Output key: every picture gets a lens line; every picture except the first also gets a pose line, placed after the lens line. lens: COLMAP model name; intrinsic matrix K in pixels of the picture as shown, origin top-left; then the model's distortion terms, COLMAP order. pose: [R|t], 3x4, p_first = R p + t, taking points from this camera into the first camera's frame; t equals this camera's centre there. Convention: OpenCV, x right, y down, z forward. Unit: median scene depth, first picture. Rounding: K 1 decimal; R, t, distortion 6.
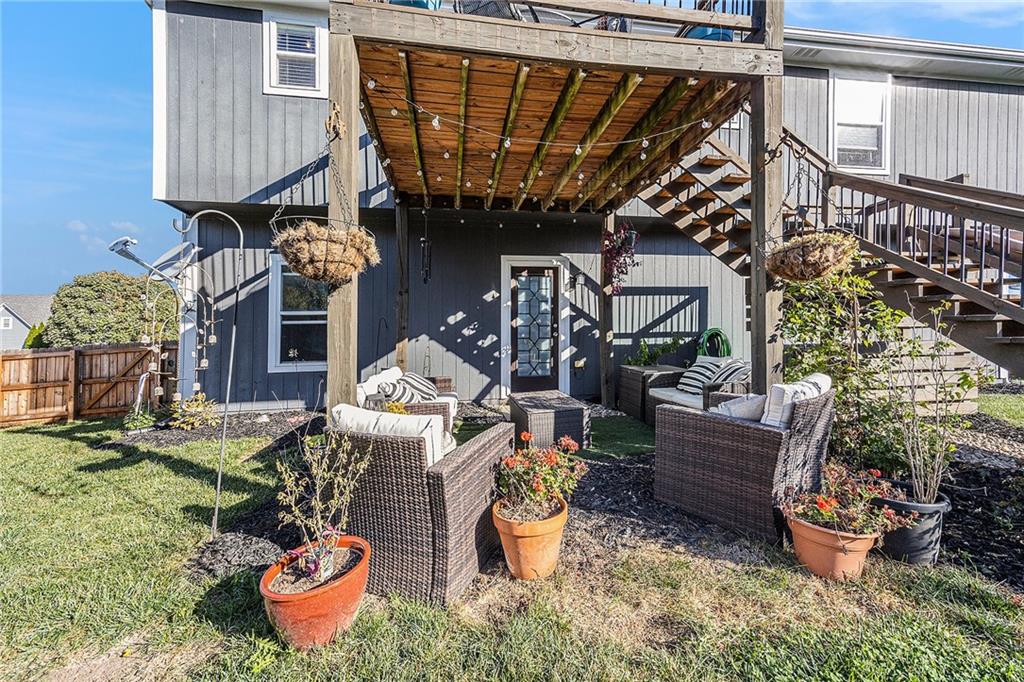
lens RADIAL K [[412.3, 0, 512.0], [0, 412.3, 341.0], [0, 0, 1]] dist [0.036312, 0.000001]
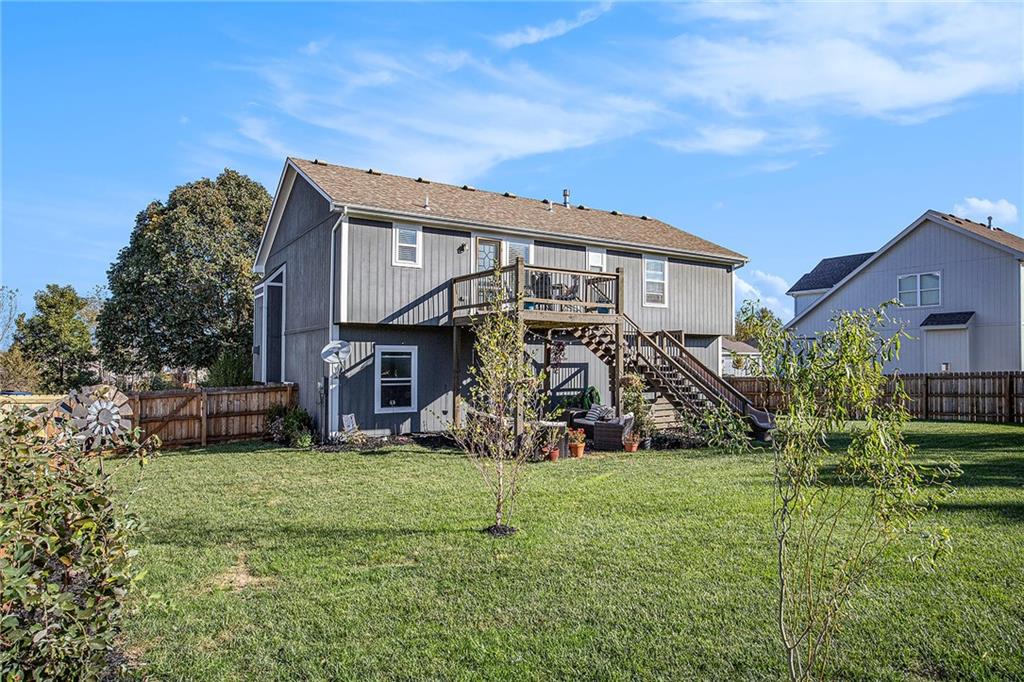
lens RADIAL K [[674.1, 0, 512.0], [0, 674.1, 341.0], [0, 0, 1]] dist [-0.002183, -0.000081]
pose [[0.913031, 0.031870, 0.406643, -1.217656], [-0.020749, 0.999281, -0.031728, -0.150675], [-0.407362, 0.020531, 0.913036, -1.826305]]
